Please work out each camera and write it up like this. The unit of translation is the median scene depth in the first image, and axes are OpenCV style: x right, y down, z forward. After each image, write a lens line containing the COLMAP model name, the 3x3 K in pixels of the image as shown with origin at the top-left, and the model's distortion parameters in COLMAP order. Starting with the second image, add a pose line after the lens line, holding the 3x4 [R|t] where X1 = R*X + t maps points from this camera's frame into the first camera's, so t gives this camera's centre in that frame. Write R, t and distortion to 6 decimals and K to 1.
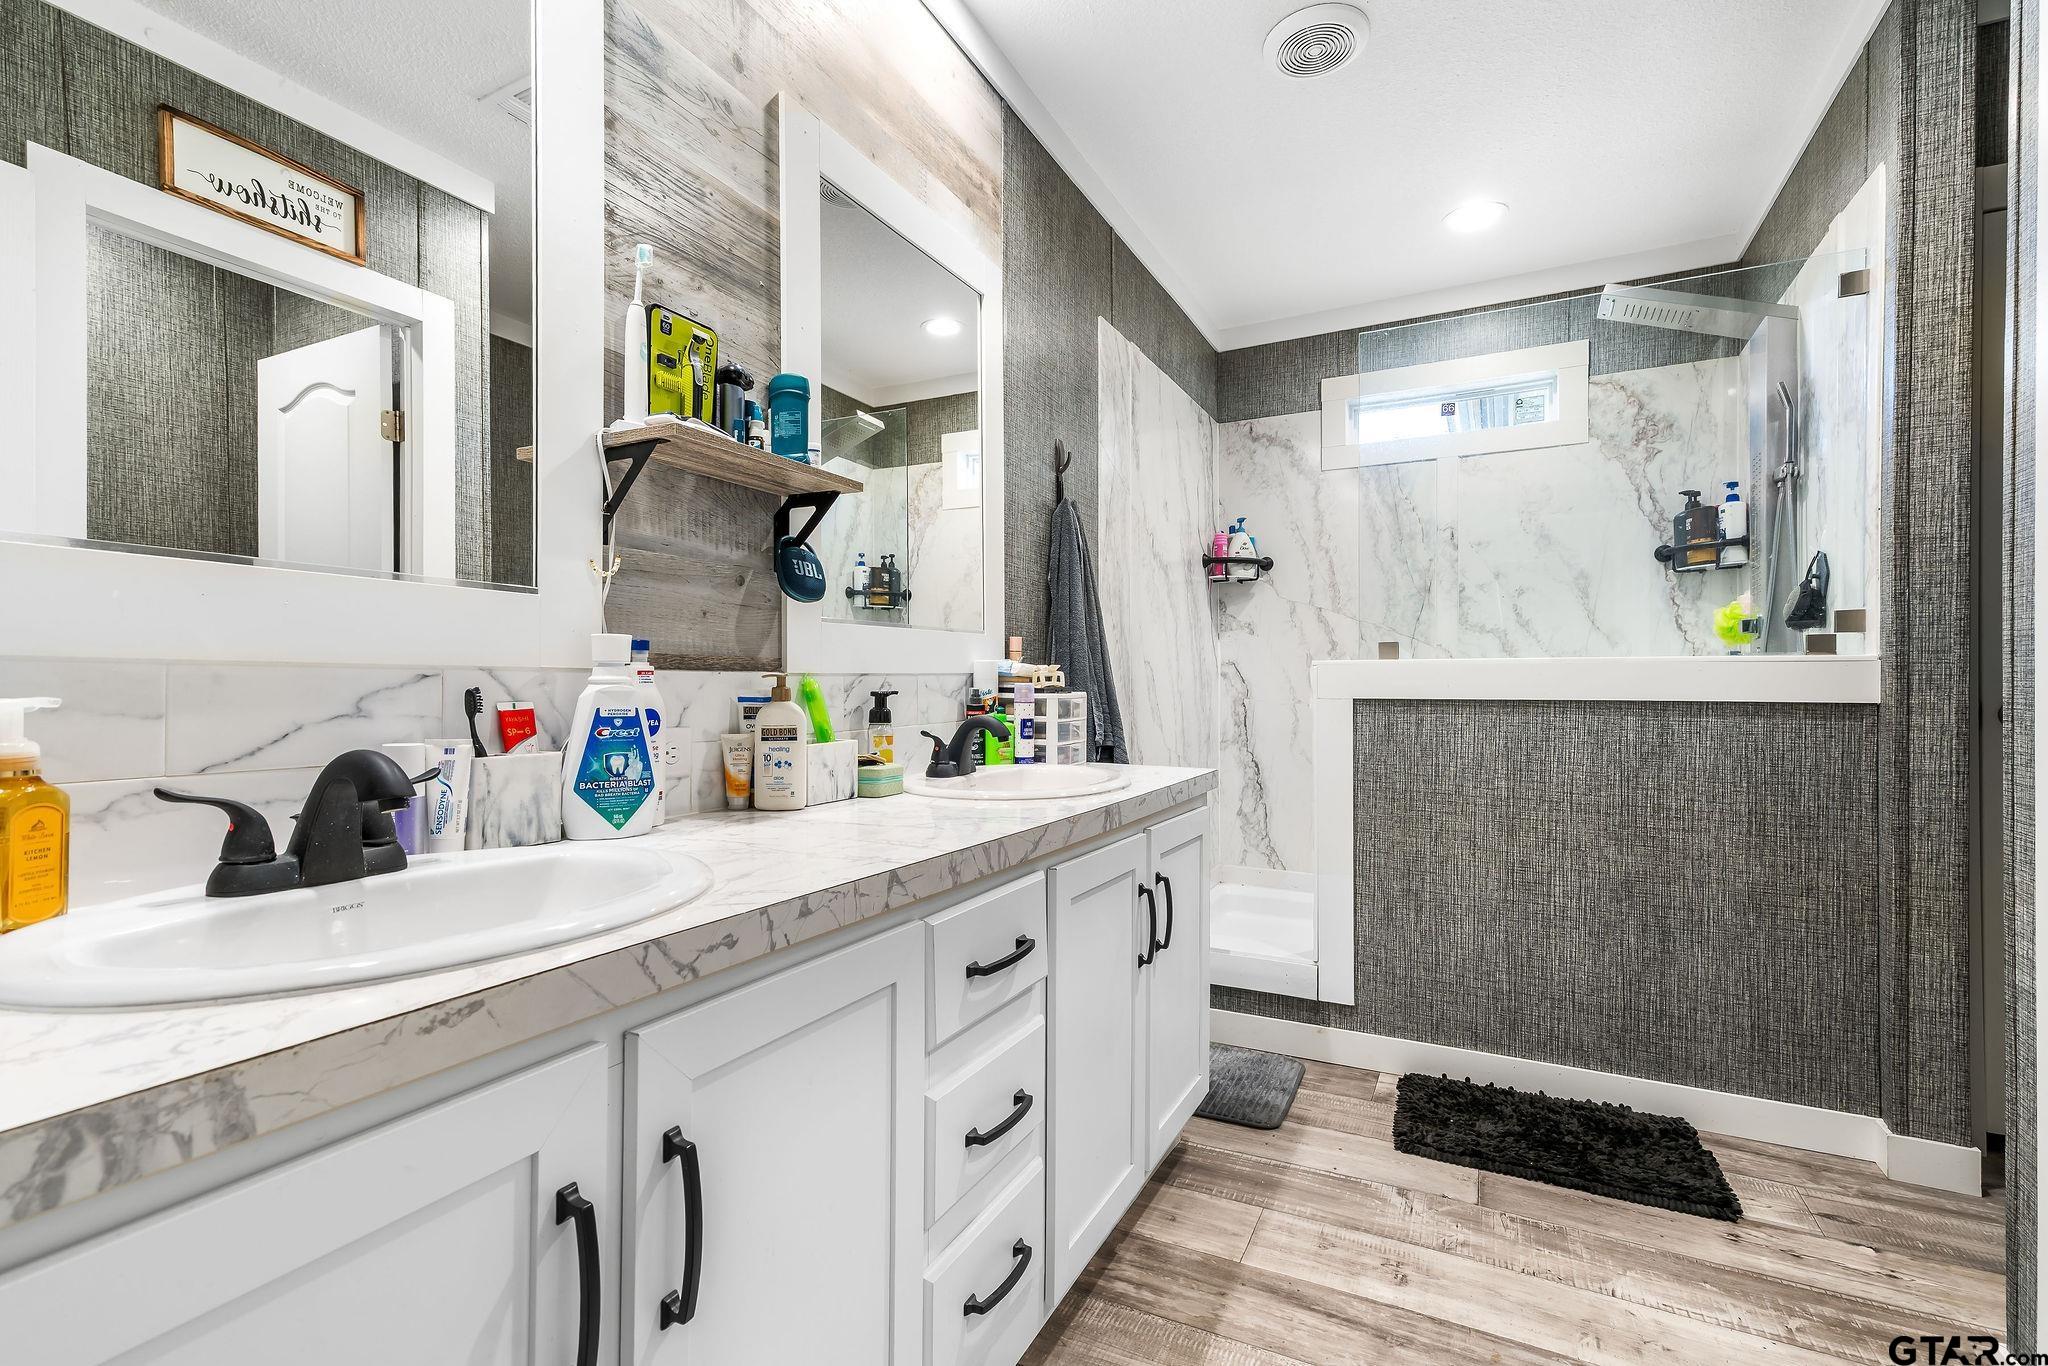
lens RADIAL K [[935.9, 0, 1024.0], [0, 935.9, 683.0], [0, 0, 1]] dist [-0.001455, 0.000161]
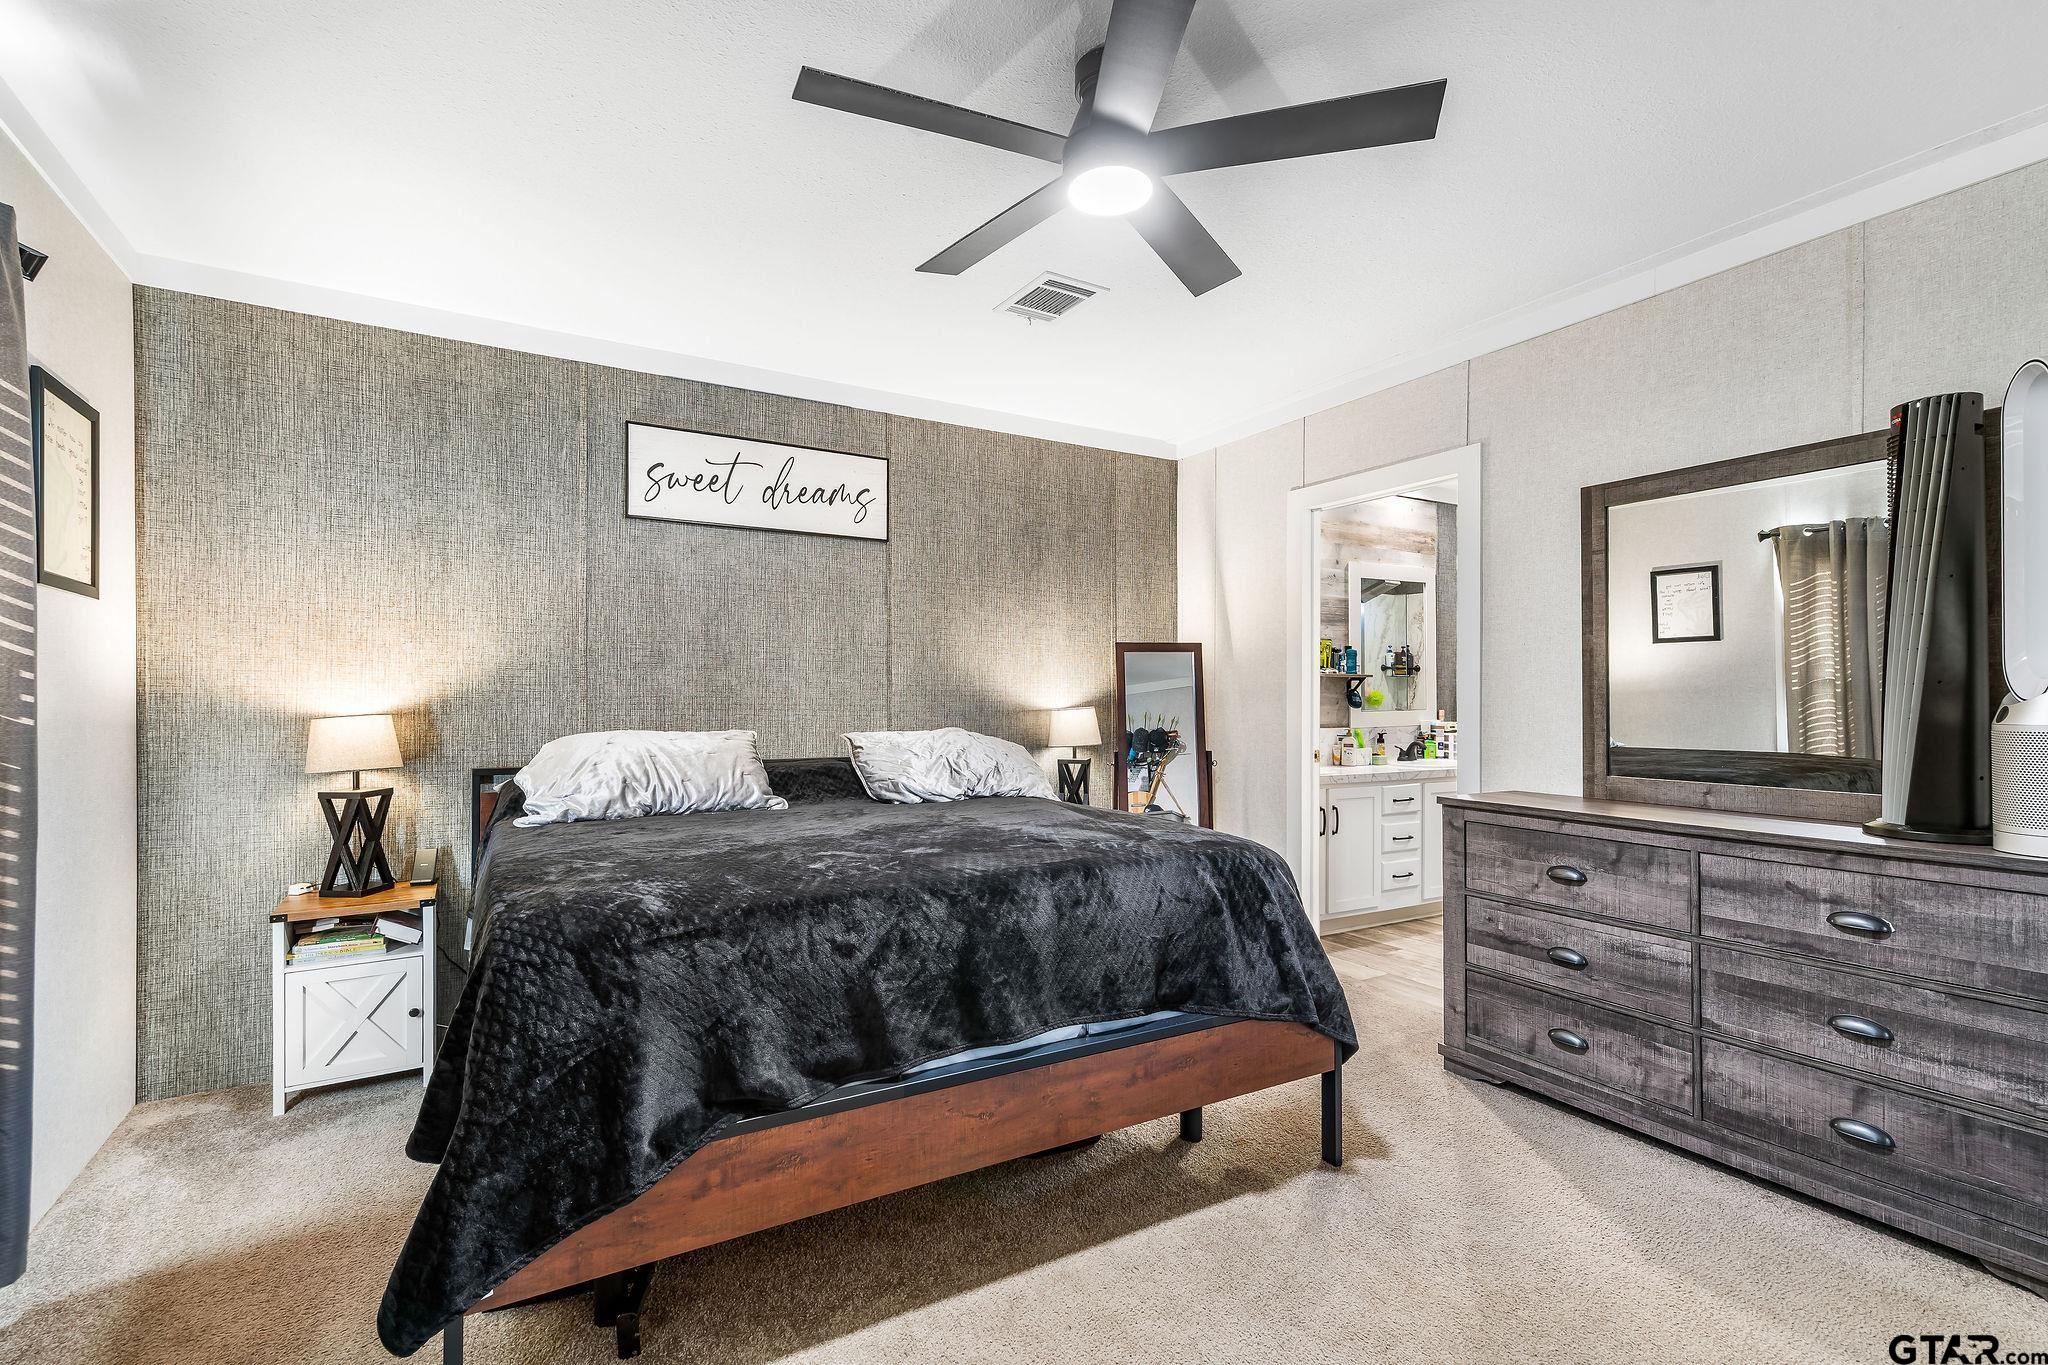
lens RADIAL K [[935.9, 0, 1024.0], [0, 935.9, 682.5], [0, 0, 1]] dist [-0.001455, 0.000161]
pose [[0.838044, -0.001556, -0.545600, 0.576226], [-0.002343, 0.999976, -0.006451, -0.141154], [0.545597, 0.006685, 0.838021, -2.371195]]
